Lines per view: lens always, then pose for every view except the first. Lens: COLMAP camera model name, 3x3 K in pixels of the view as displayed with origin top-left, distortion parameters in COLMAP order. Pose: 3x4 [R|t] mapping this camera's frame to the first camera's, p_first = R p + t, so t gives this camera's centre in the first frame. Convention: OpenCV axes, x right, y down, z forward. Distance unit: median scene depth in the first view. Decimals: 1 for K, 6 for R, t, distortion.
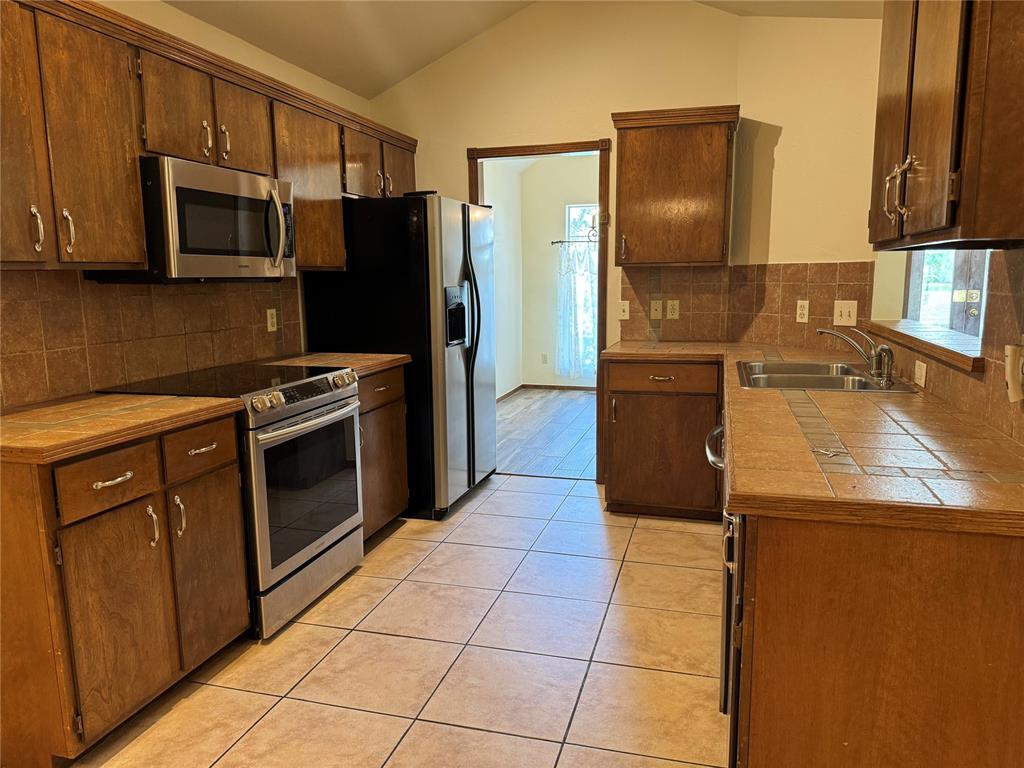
lens RADIAL K [[681.8, 0, 512.0], [0, 681.8, 384.0], [0, 0, 1]] dist [0.100620, -0.111584]
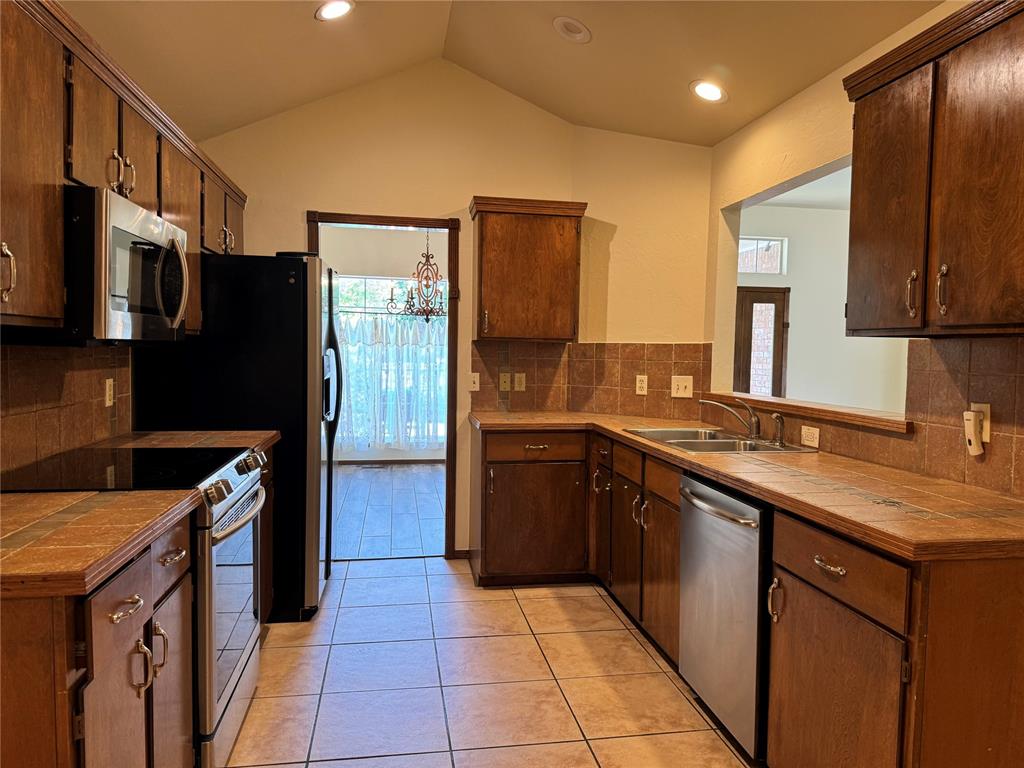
lens RADIAL K [[681.8, 0, 512.0], [0, 681.8, 384.0], [0, 0, 1]] dist [0.100620, -0.111584]
pose [[0.908338, 0.005374, 0.418203, -0.241583], [0.038564, 0.994582, -0.096540, -0.005431], [-0.416456, 0.103818, 0.903209, 0.066581]]
